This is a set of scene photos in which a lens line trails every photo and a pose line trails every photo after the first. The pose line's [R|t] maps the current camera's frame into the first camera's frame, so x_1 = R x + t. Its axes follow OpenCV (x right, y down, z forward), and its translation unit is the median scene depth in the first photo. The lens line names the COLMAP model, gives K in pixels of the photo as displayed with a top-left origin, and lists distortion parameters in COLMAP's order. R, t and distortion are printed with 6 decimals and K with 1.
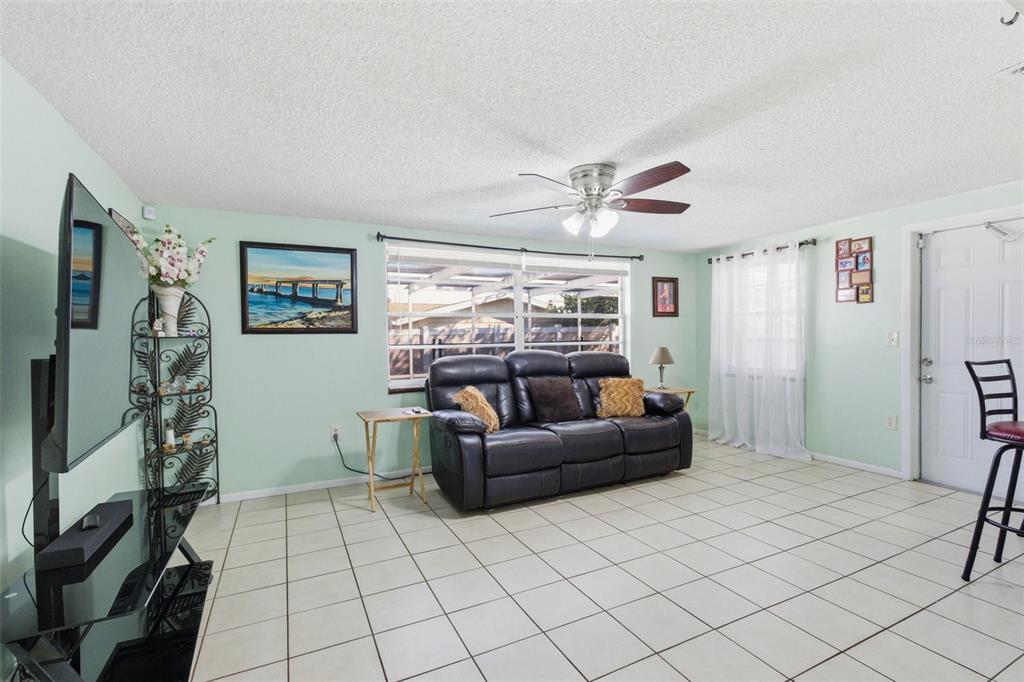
lens RADIAL K [[461.2, 0, 511.3], [0, 461.2, 349.8], [0, 0, 1]] dist [-0.009550, 0.001288]
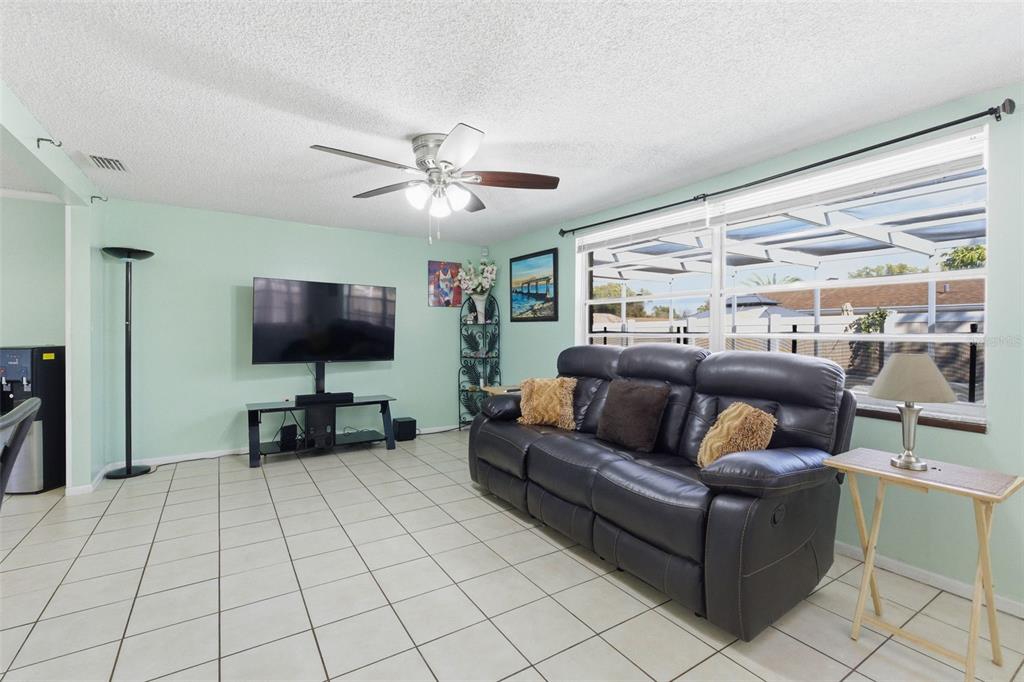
lens RADIAL K [[461.2, 0, 516.0], [0, 461.2, 333.2], [0, 0, 1]] dist [-0.009550, 0.001288]
pose [[0.117125, 0.022418, -0.992864, 0.812367], [-0.026507, 0.999460, 0.019440, -0.025269], [0.992763, 0.024041, 0.117656, 0.782026]]
